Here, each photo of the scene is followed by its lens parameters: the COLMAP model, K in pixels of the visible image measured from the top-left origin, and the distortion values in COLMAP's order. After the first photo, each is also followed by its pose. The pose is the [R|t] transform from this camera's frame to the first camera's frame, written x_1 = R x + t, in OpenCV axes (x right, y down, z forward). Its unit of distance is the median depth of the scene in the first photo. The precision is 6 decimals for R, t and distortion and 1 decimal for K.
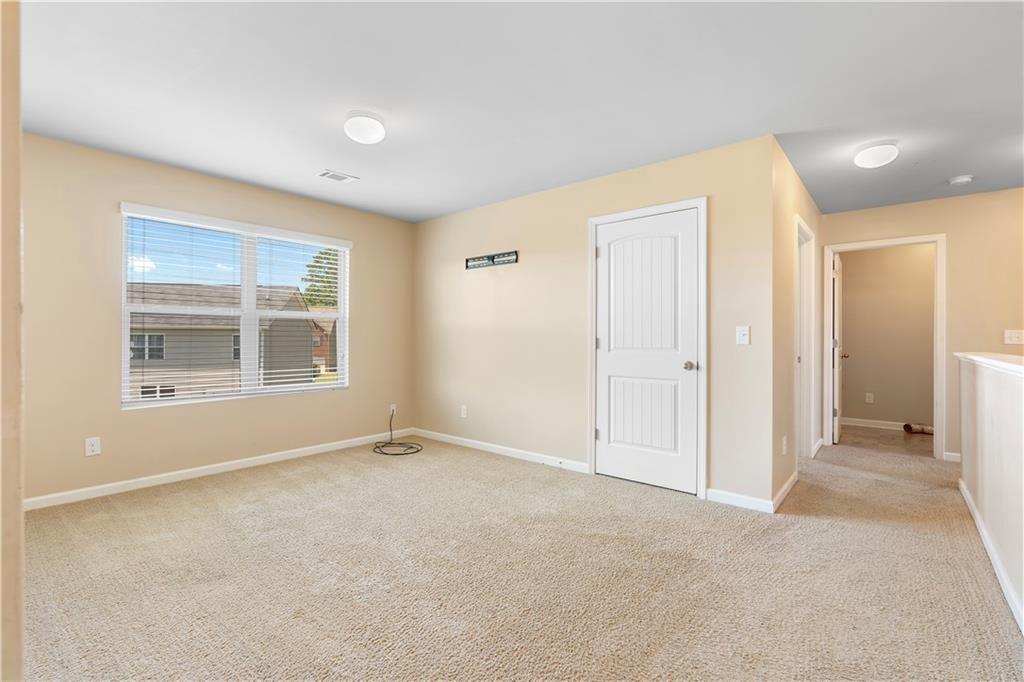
lens RADIAL K [[464.6, 0, 511.5], [0, 464.6, 337.6], [0, 0, 1]] dist [-0.004683, 0.000089]
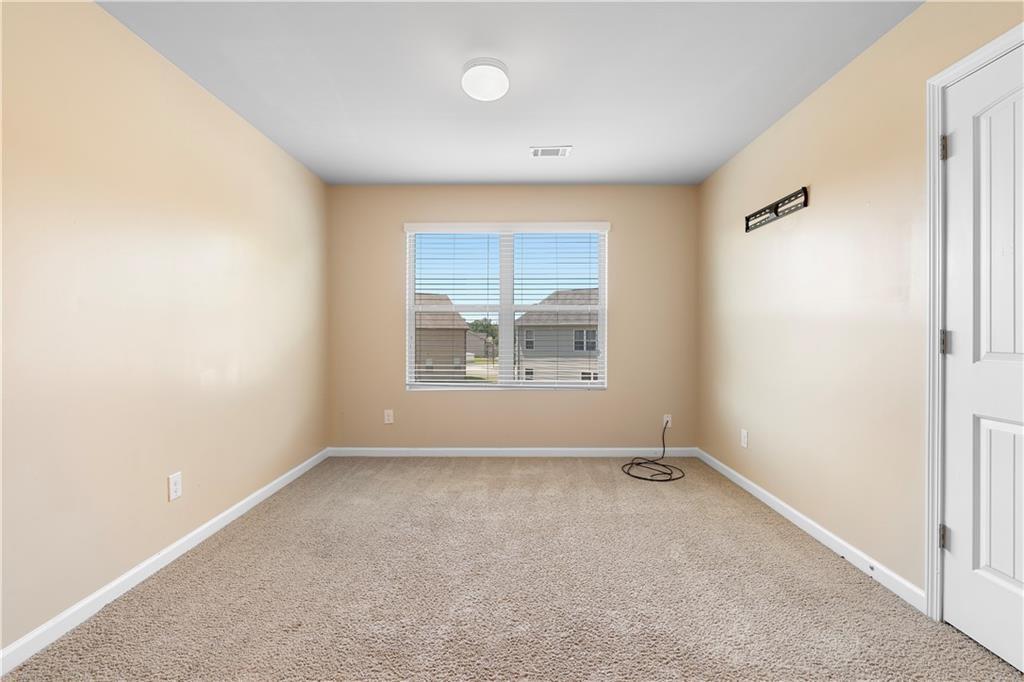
lens RADIAL K [[464.6, 0, 511.5], [0, 464.6, 337.6], [0, 0, 1]] dist [-0.004683, 0.000089]
pose [[0.637805, 0.005999, -0.770175, 0.261442], [0.001404, 0.999959, 0.008951, 0.002436], [0.770197, -0.006790, 0.637770, 0.367389]]
